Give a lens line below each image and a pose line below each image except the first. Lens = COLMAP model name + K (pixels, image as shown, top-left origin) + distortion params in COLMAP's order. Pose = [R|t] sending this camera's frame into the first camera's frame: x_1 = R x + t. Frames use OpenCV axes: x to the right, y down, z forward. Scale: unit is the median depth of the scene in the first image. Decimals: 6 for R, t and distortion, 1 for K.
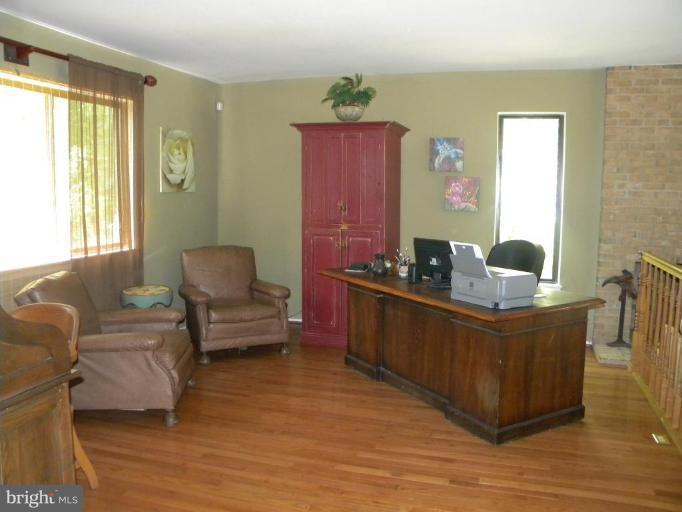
lens RADIAL K [[586.1, 0, 324.4], [0, 586.1, 253.5], [0, 0, 1]] dist [-0.168492, 0.125147]
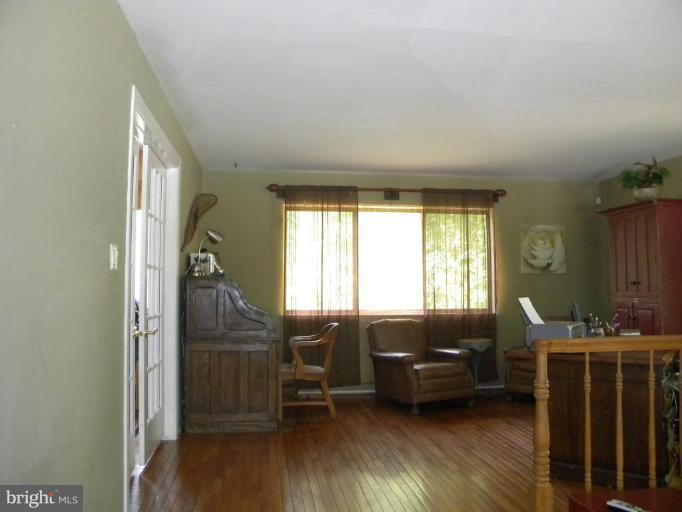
lens RADIAL K [[586.1, 0, 324.4], [0, 586.1, 253.5], [0, 0, 1]] dist [-0.168492, 0.125147]
pose [[0.401297, -0.063474, -0.913746, 0.727686], [-0.103172, 0.988115, -0.113951, 0.045192], [0.910119, 0.140001, 0.389978, 0.066771]]
